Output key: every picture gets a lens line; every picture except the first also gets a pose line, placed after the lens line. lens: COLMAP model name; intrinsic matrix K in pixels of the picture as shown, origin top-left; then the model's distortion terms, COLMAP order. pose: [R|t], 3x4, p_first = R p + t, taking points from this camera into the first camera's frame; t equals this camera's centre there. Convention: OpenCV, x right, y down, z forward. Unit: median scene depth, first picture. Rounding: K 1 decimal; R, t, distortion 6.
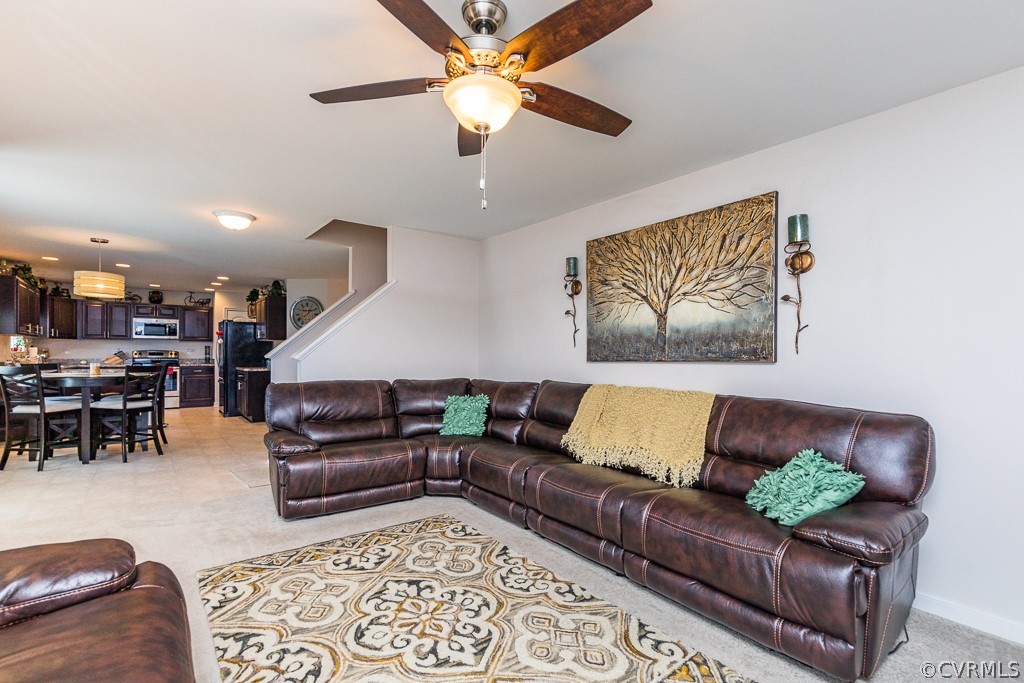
lens RADIAL K [[475.7, 0, 511.6], [0, 475.7, 361.4], [0, 0, 1]] dist [0.023169, 0.000011]
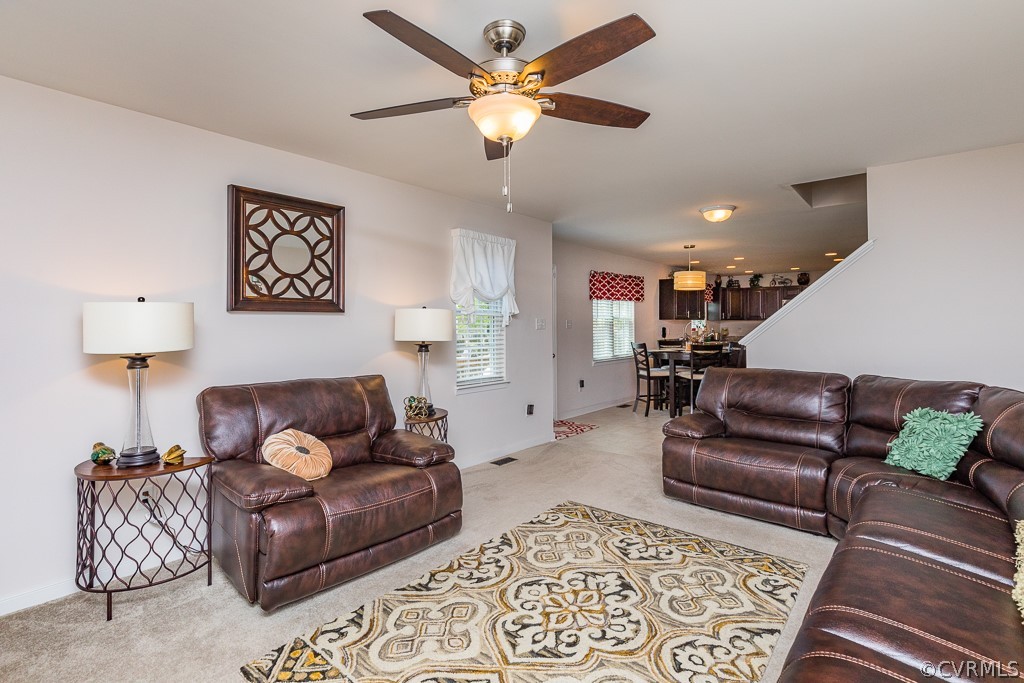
lens RADIAL K [[494.2, 0, 511.6], [0, 494.2, 323.8], [0, 0, 1]] dist [0.003111, 0.000309]
pose [[0.219409, -0.013290, -0.975543, 0.607310], [-0.010609, 0.999816, -0.016007, -0.034546], [0.975575, 0.013862, 0.219227, 0.476151]]
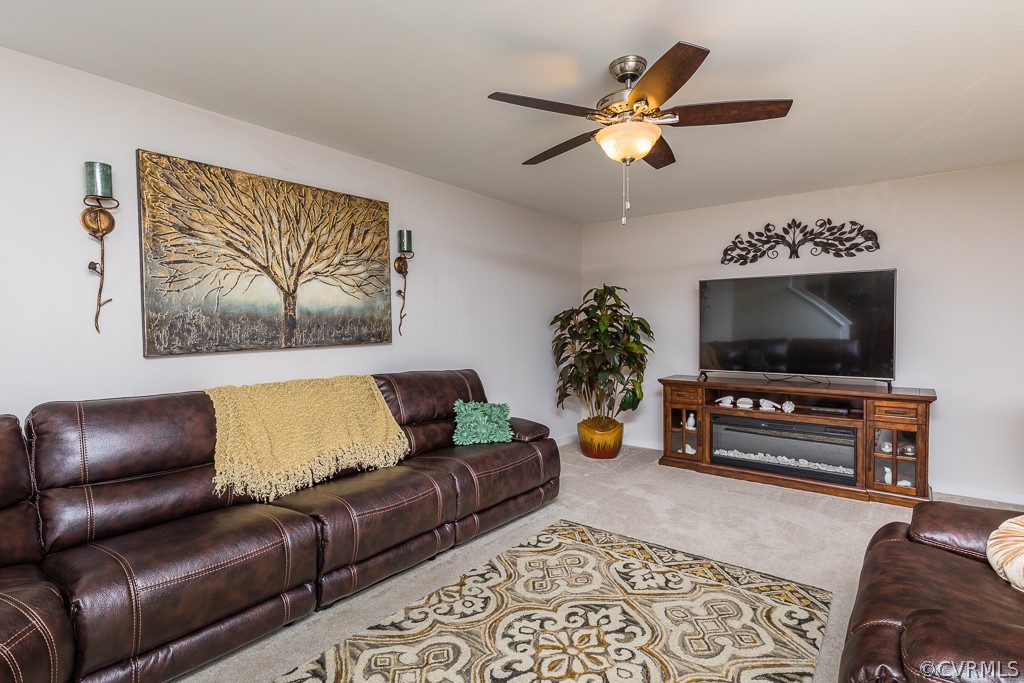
lens RADIAL K [[512.1, 0, 512.0], [0, 512.1, 341.5], [0, 0, 1]] dist [0.000806, 0.000238]
pose [[-0.248859, -0.037535, 0.967812, -0.769910], [0.016805, 0.998931, 0.043063, -0.051810], [-0.968394, 0.026981, -0.247962, 0.987035]]
